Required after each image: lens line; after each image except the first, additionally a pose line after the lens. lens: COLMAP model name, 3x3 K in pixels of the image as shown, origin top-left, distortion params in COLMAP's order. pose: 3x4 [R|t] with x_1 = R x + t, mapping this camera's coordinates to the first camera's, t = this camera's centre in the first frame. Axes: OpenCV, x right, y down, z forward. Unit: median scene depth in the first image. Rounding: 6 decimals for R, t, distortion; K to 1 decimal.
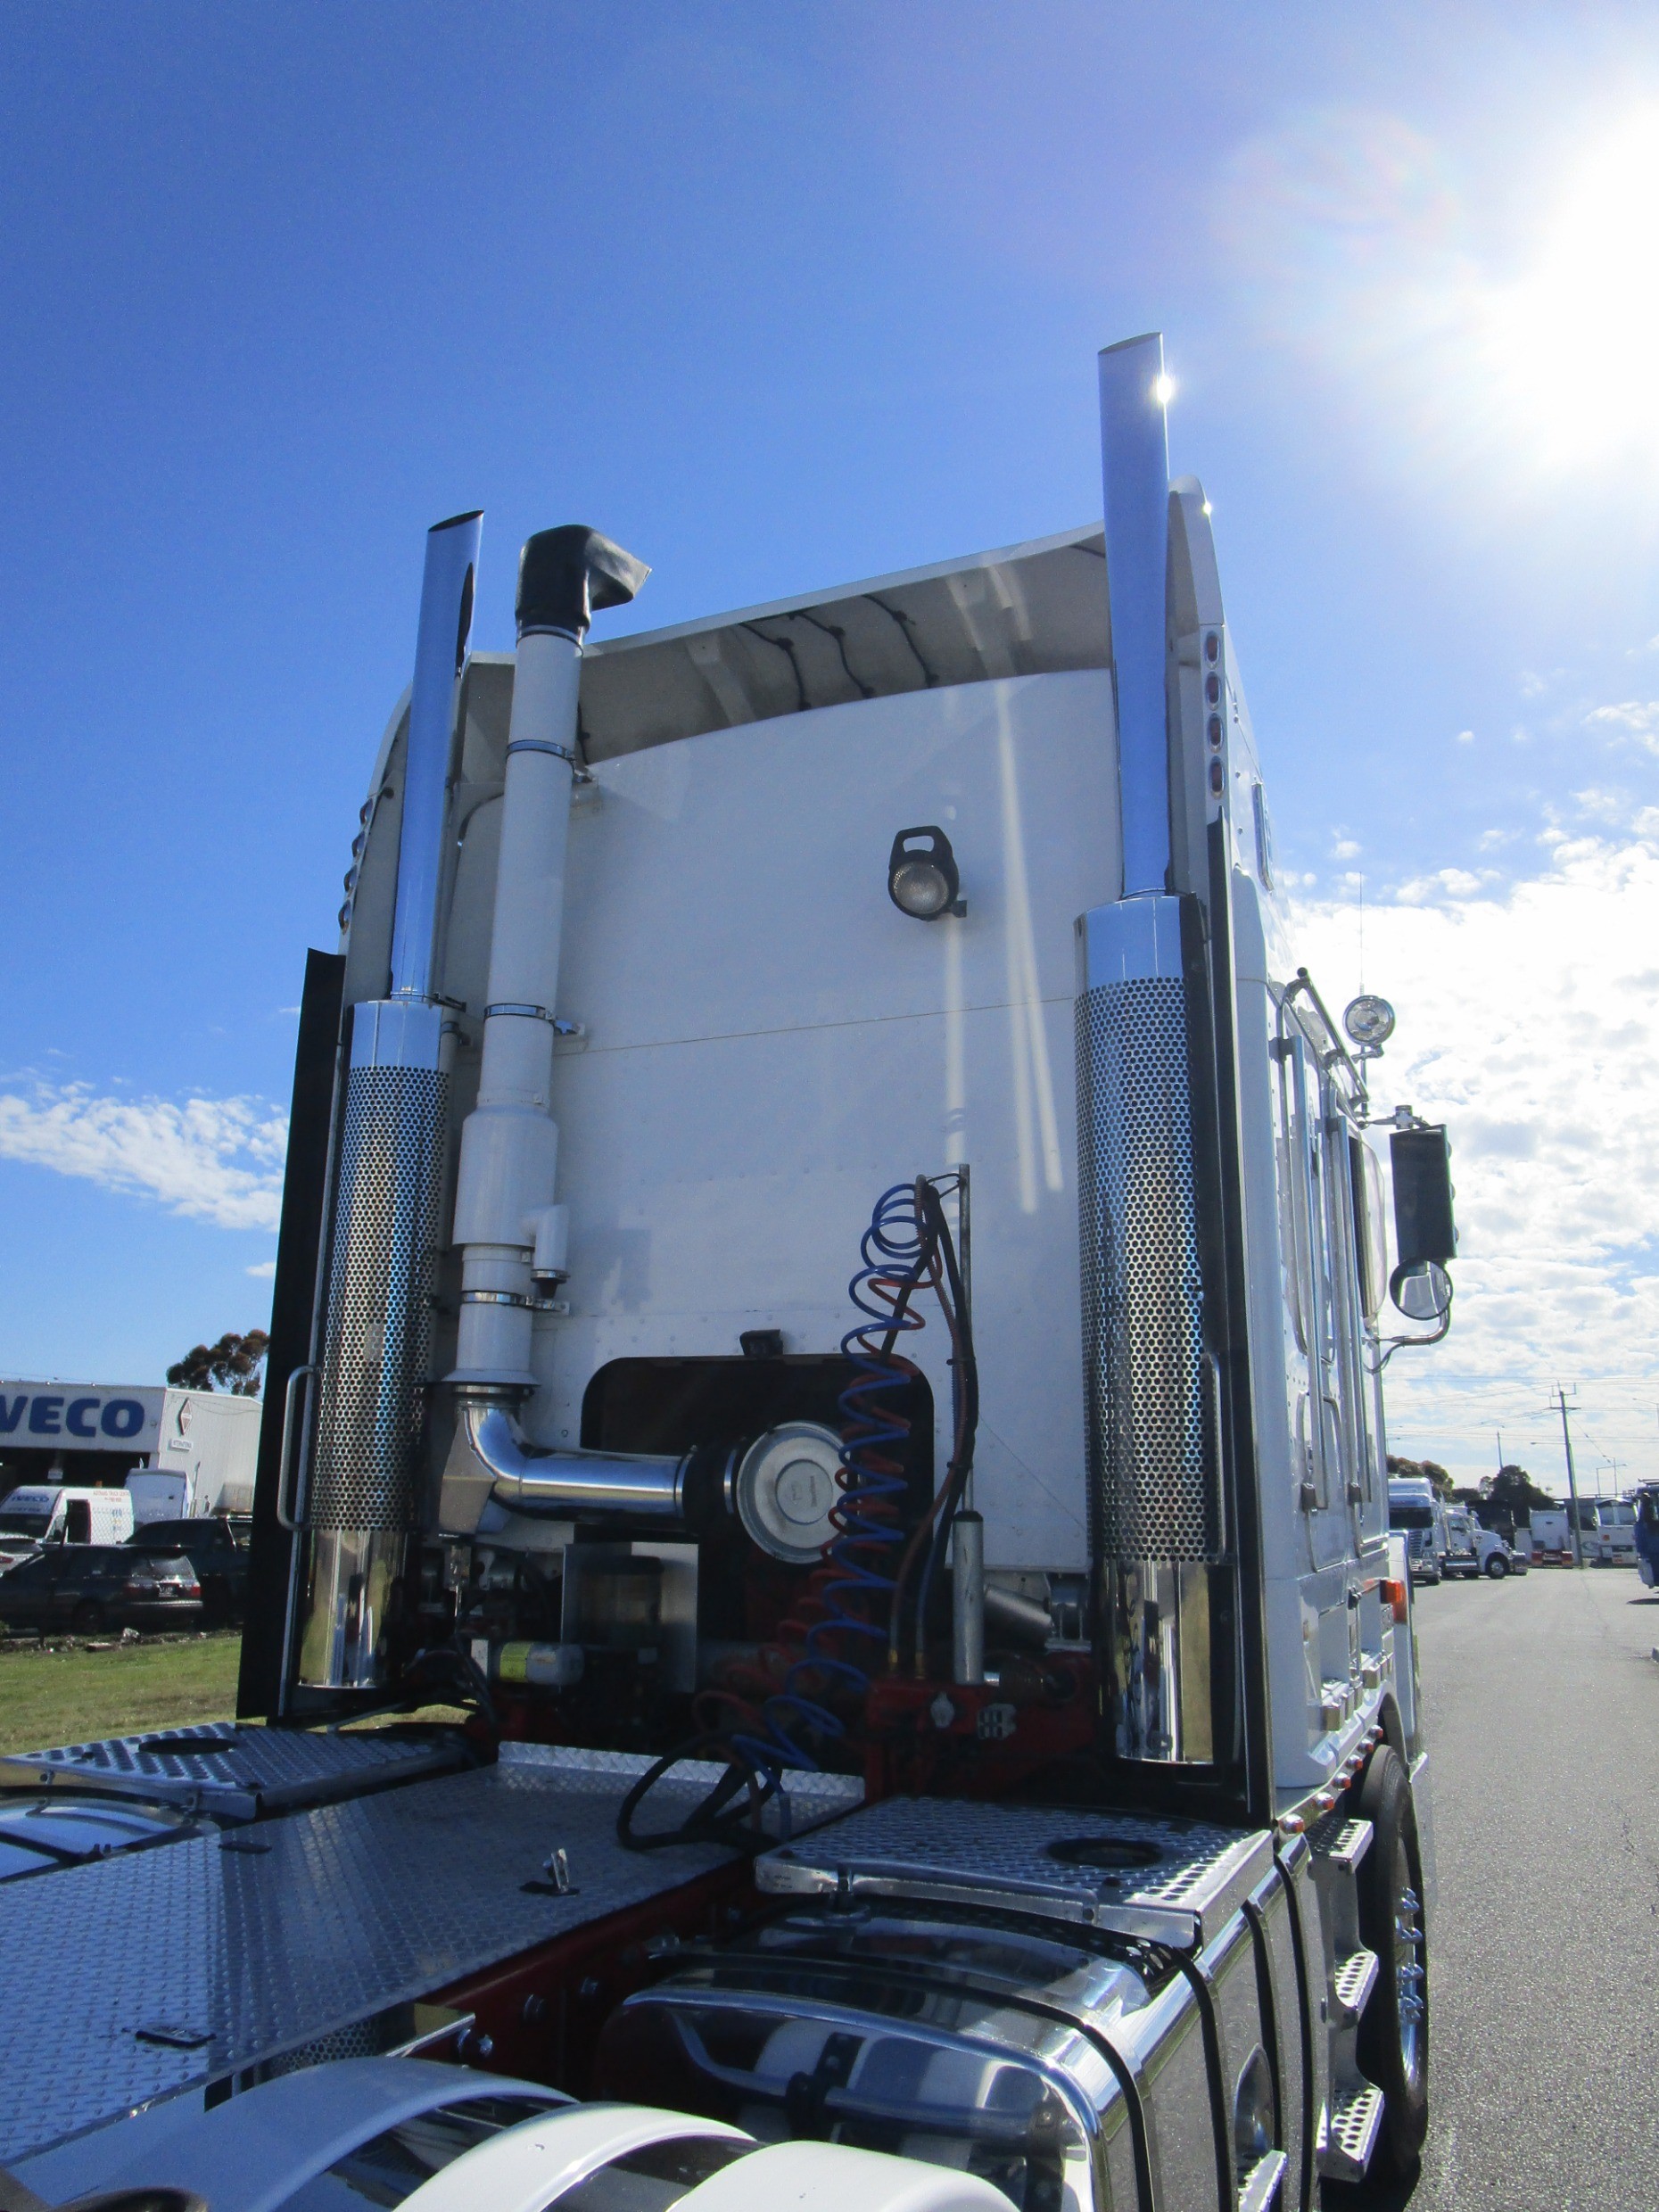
lens RADIAL K [[1589.8, 0, 826.0], [0, 1589.8, 1127.7], [0, 0, 1]] dist [-0.018179, 0.005309]
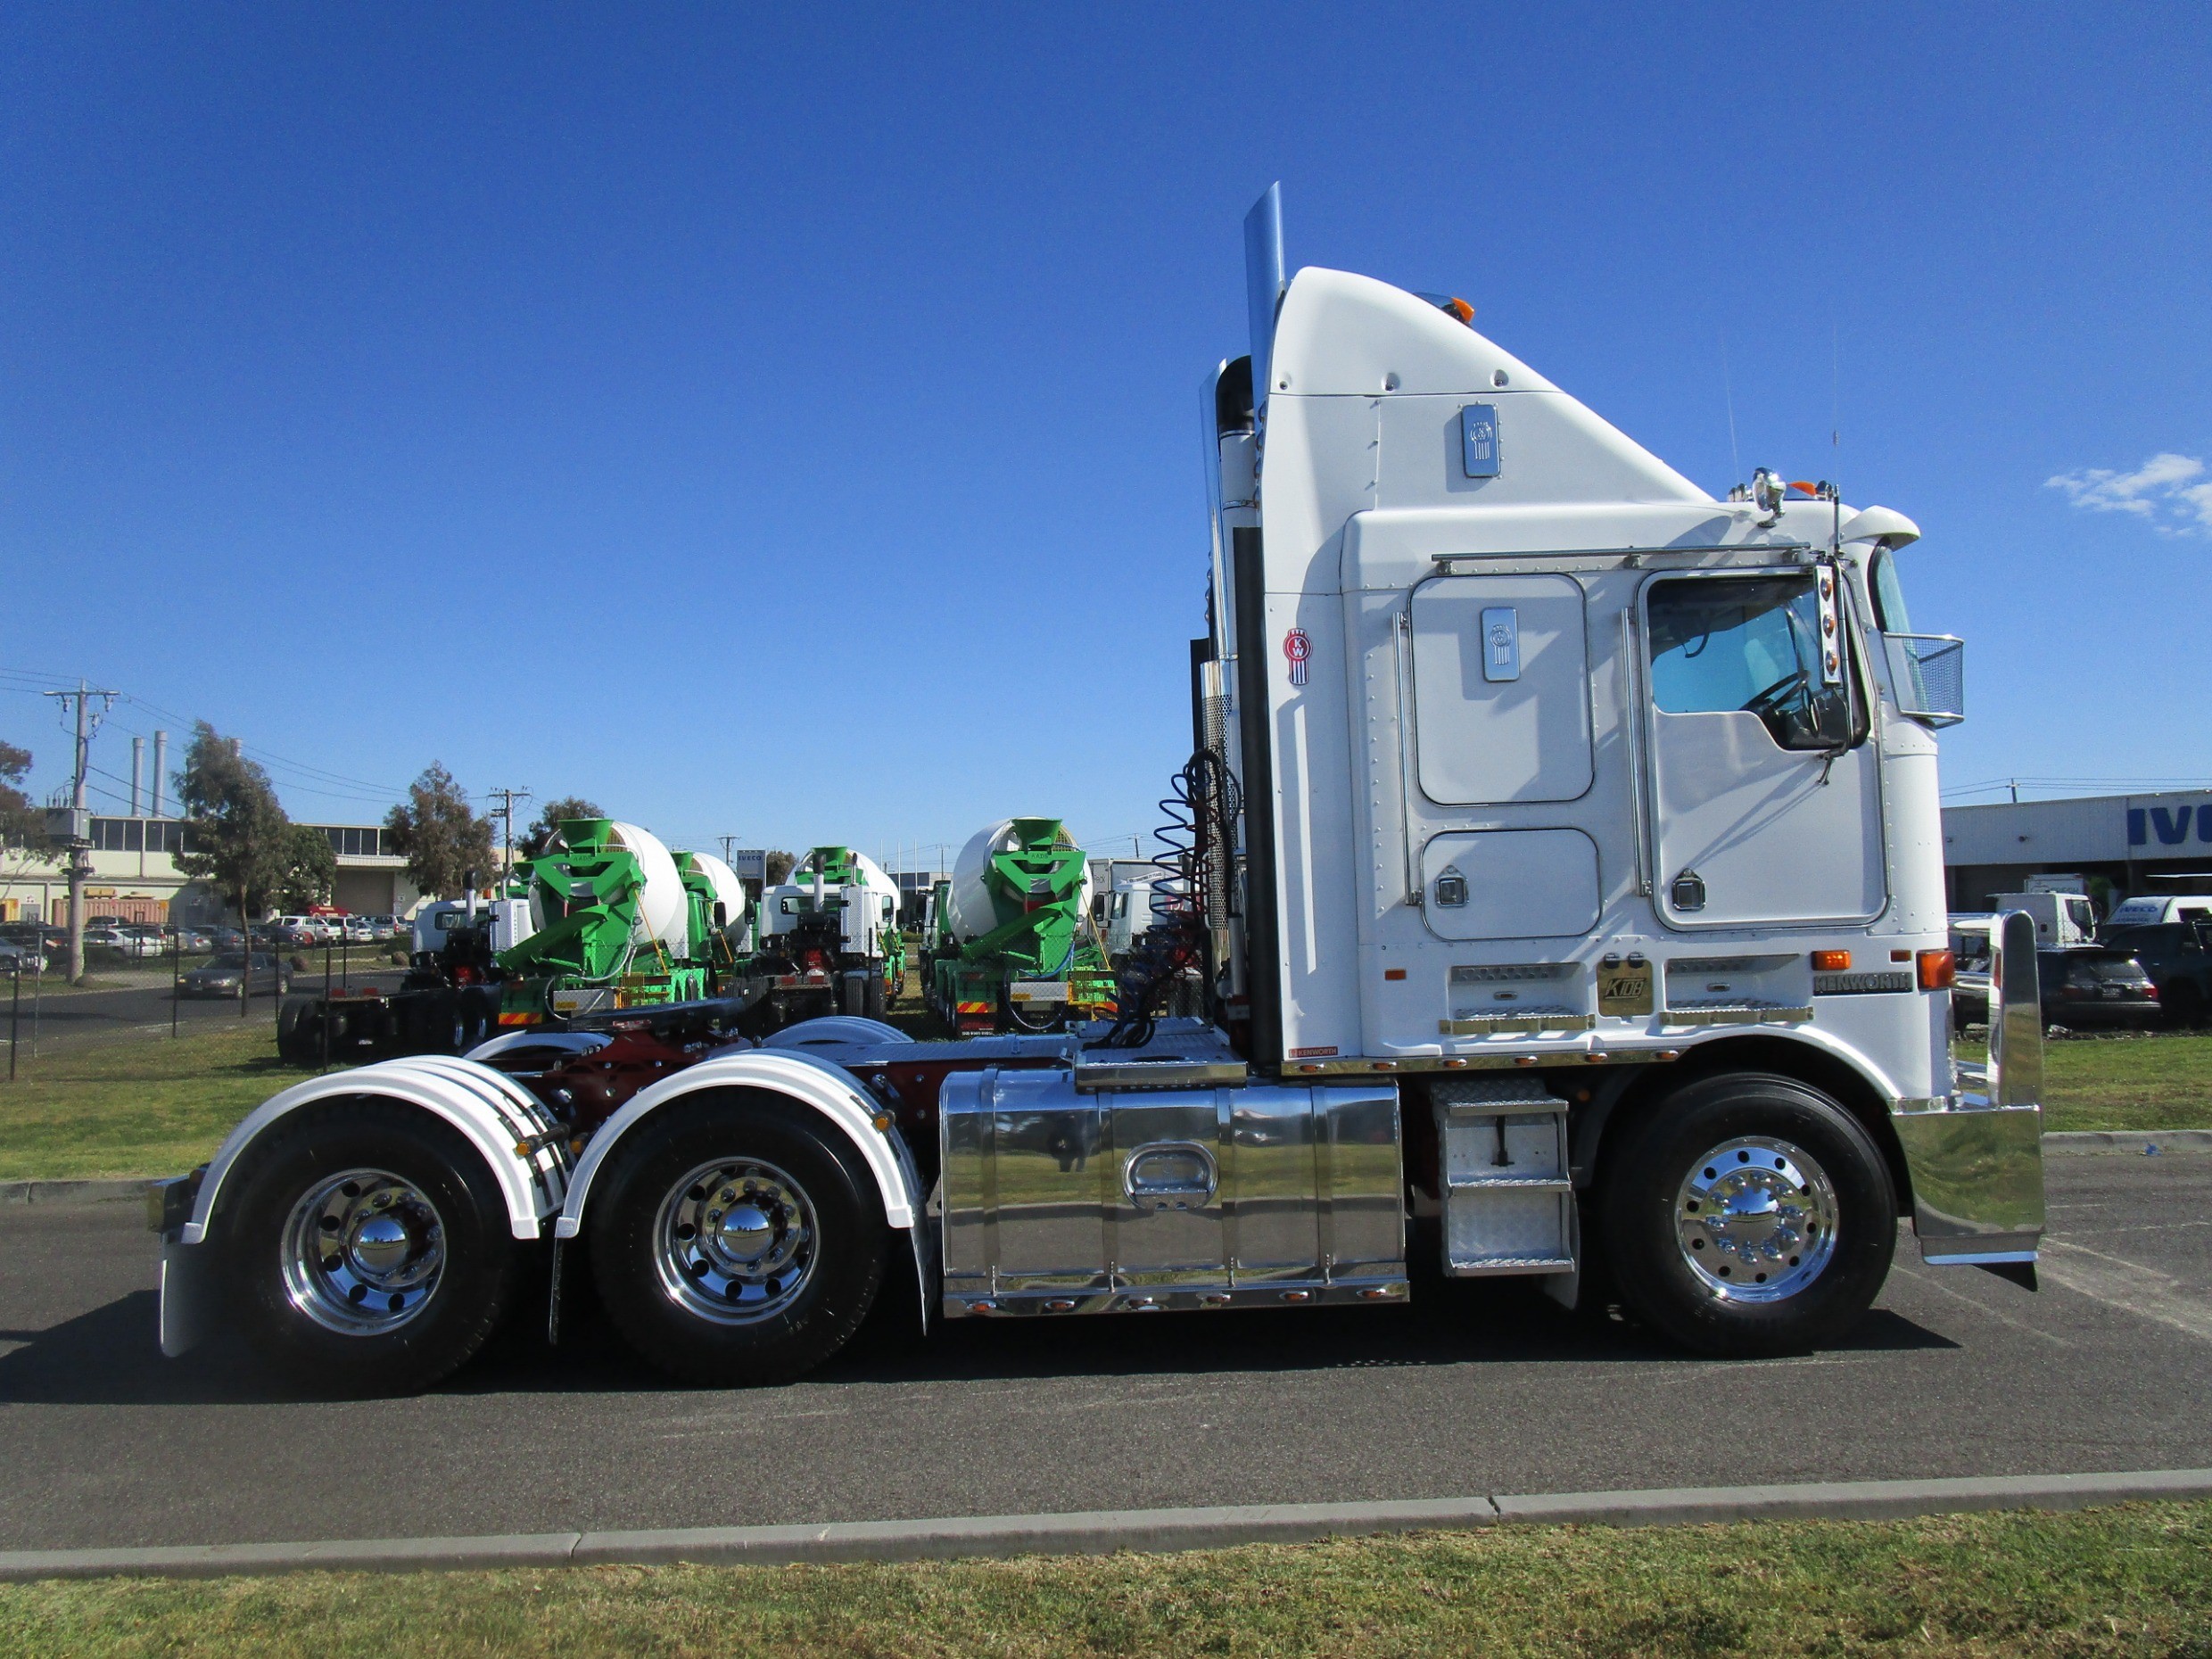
lens RADIAL K [[1589.8, 0, 1092.0], [0, 1589.8, 813.8], [0, 0, 1]] dist [-0.018179, 0.005309]
pose [[0.413638, -0.095058, -0.905466, 1.391674], [0.243044, 0.969972, 0.009198, 0.041900], [0.877402, -0.223873, 0.424320, 0.008995]]
